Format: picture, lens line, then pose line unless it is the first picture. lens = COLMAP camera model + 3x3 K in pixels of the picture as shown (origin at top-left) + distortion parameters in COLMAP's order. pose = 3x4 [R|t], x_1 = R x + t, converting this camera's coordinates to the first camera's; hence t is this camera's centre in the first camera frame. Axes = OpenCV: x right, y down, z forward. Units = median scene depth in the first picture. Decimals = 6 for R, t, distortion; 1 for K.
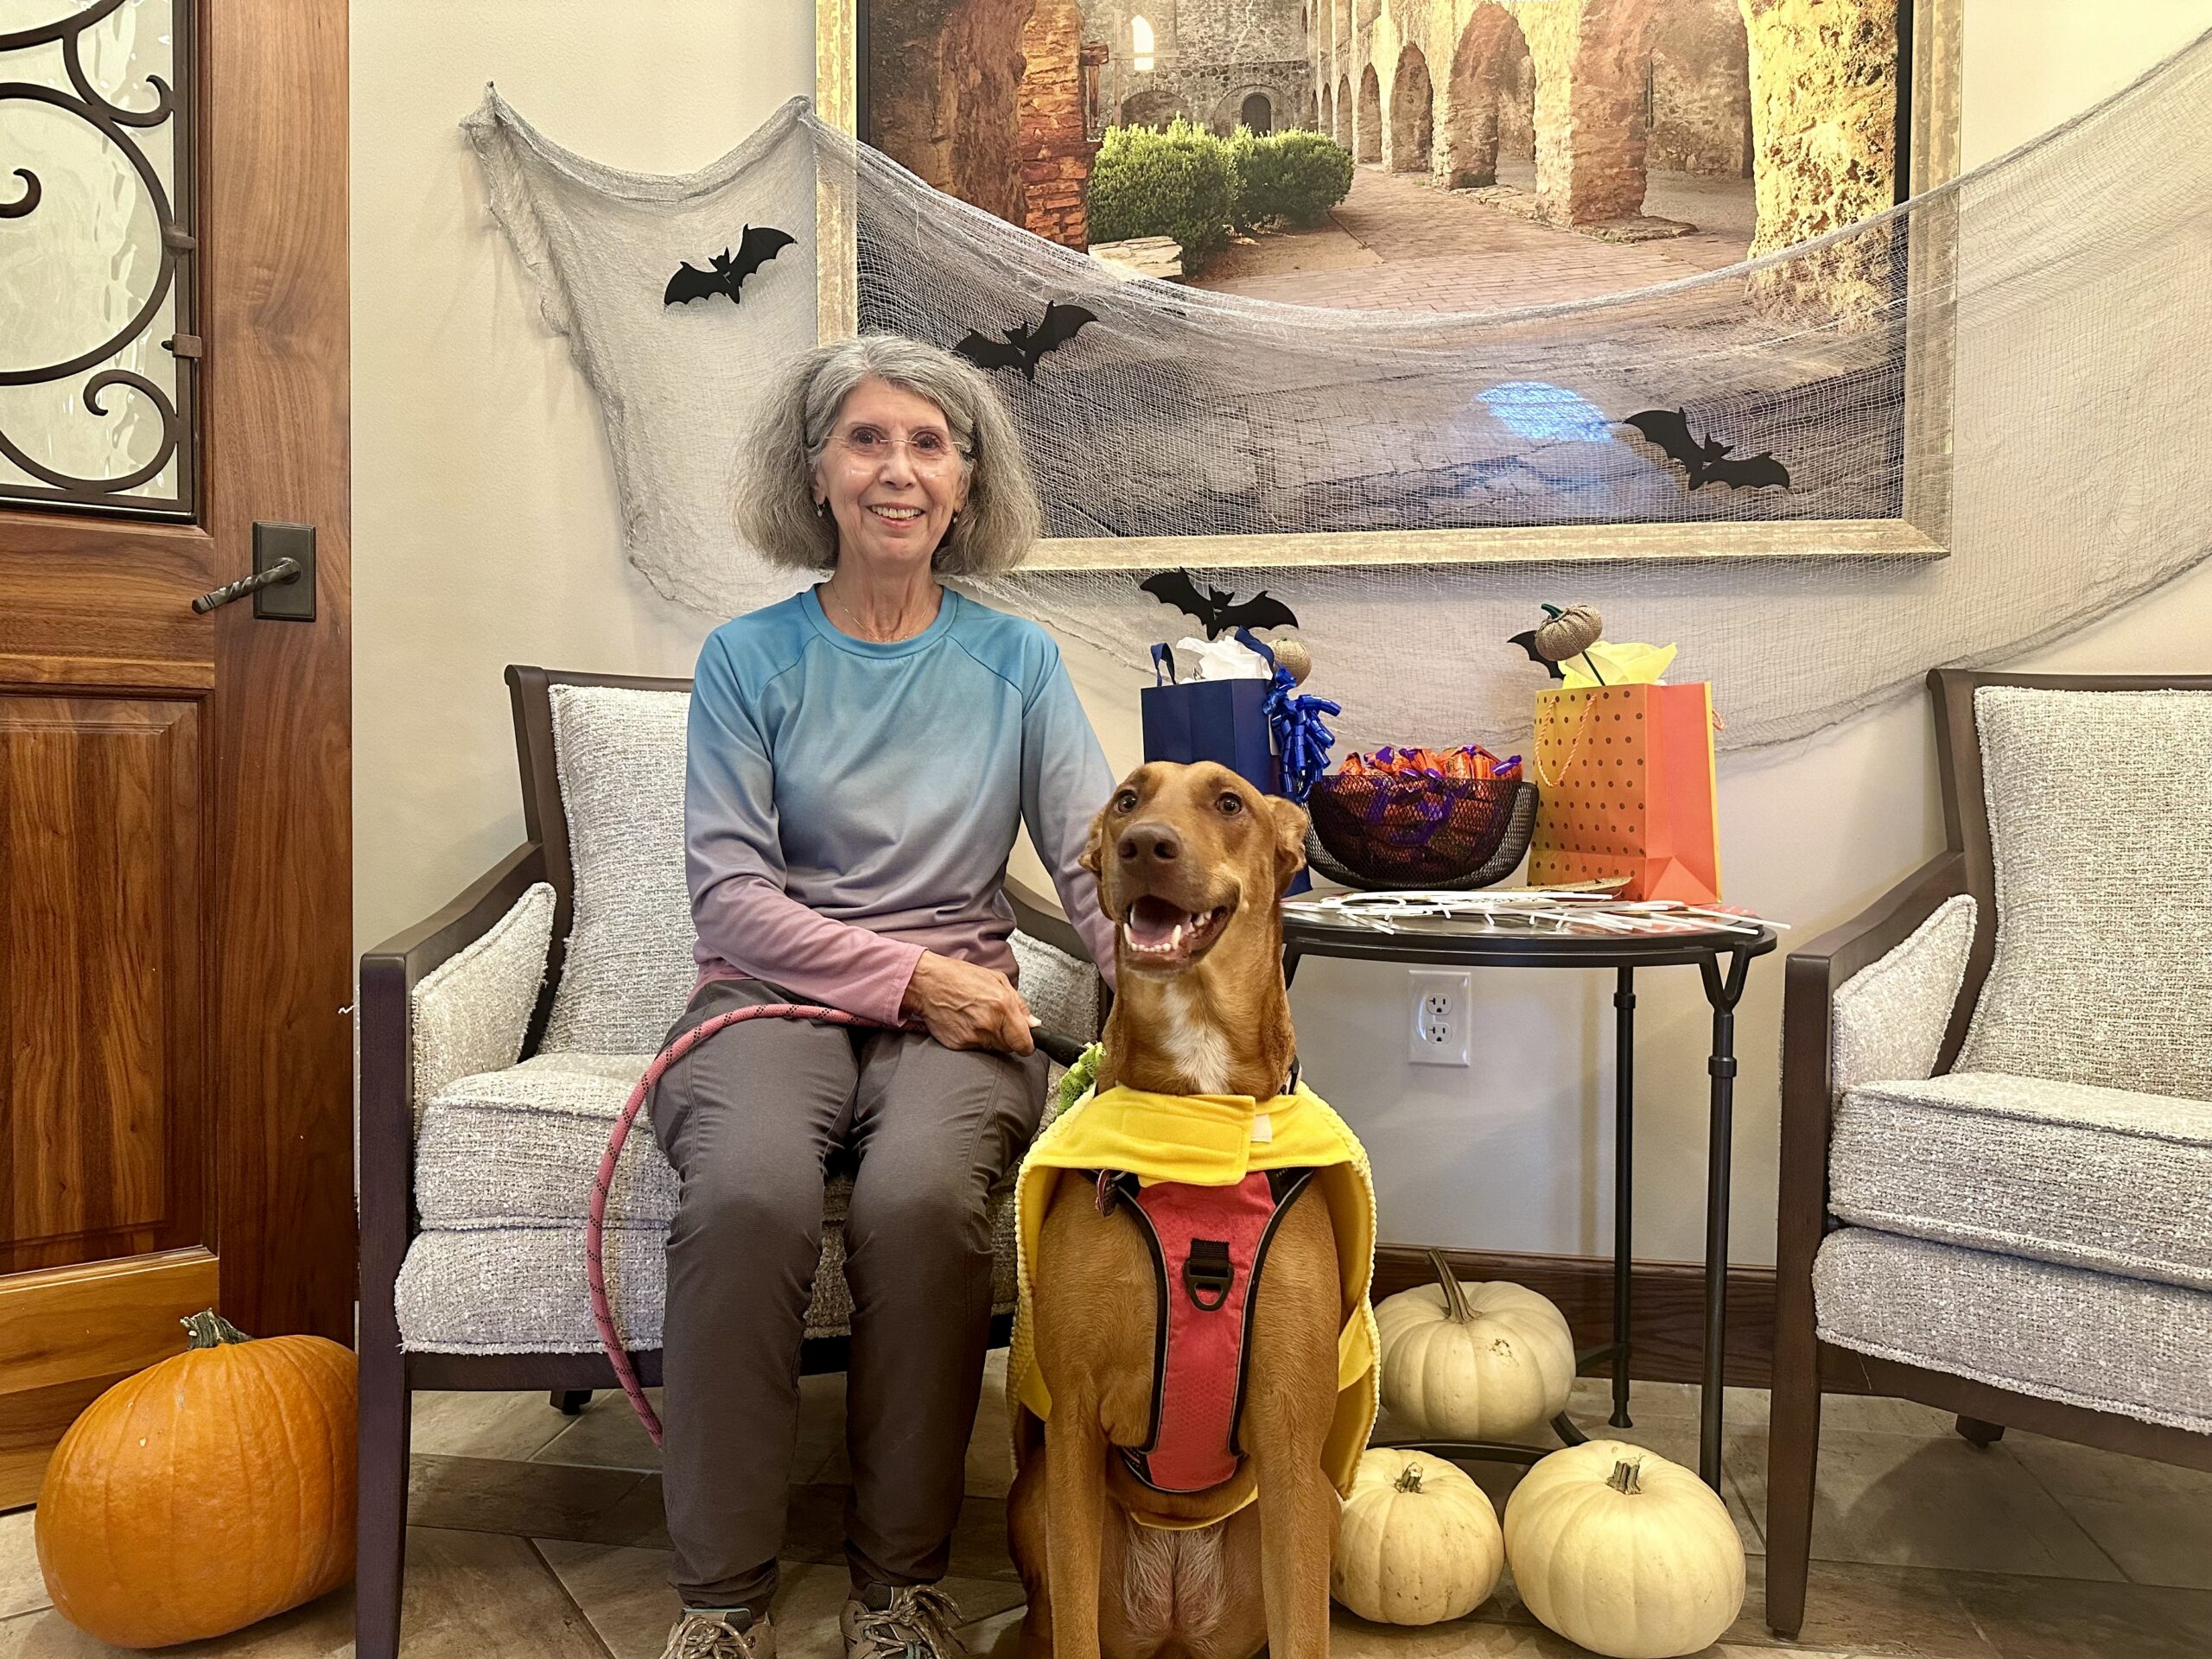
lens RADIAL K [[1562.1, 0, 1141.0], [0, 1562.1, 803.8], [0, 0, 1]] dist [0.049452, -0.045342]
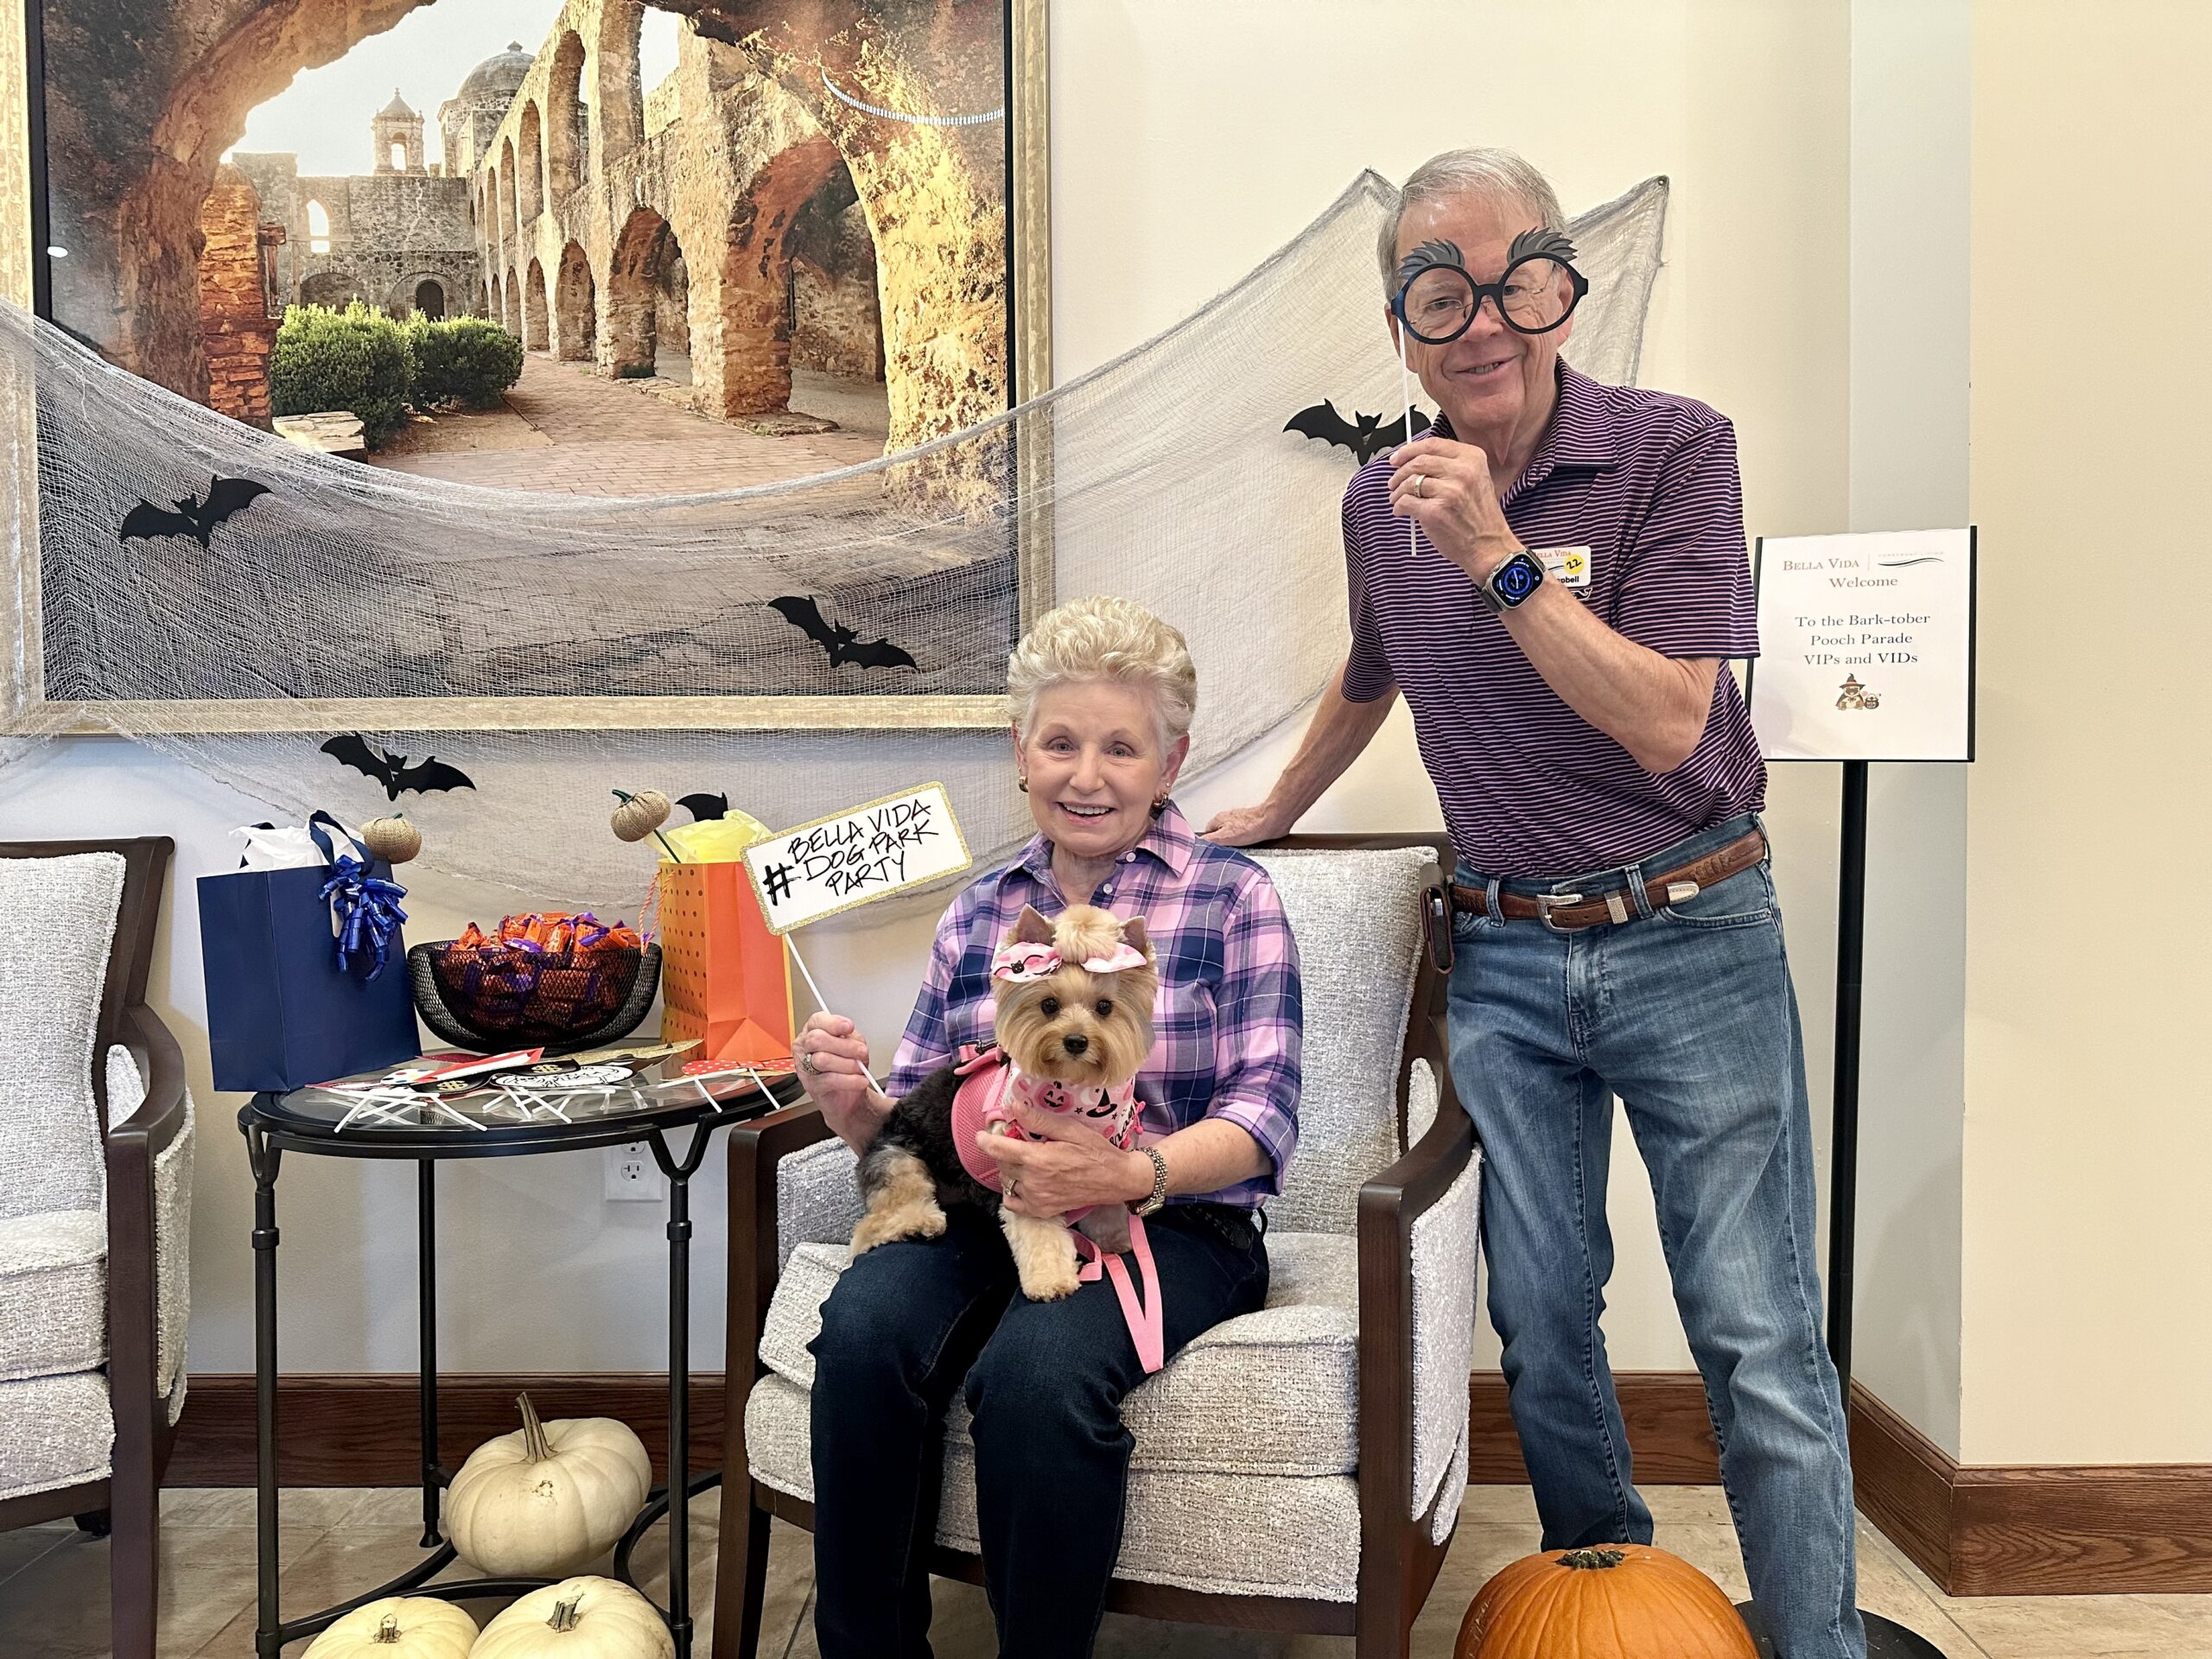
lens RADIAL K [[1562.1, 0, 1097.5], [0, 1562.1, 838.1], [0, 0, 1]] dist [0.049452, -0.045342]
pose [[0.992556, -0.014577, 0.120911, 0.394185], [0.014531, 0.999894, 0.001263, -0.078272], [-0.120916, 0.000504, 0.992663, -0.096224]]
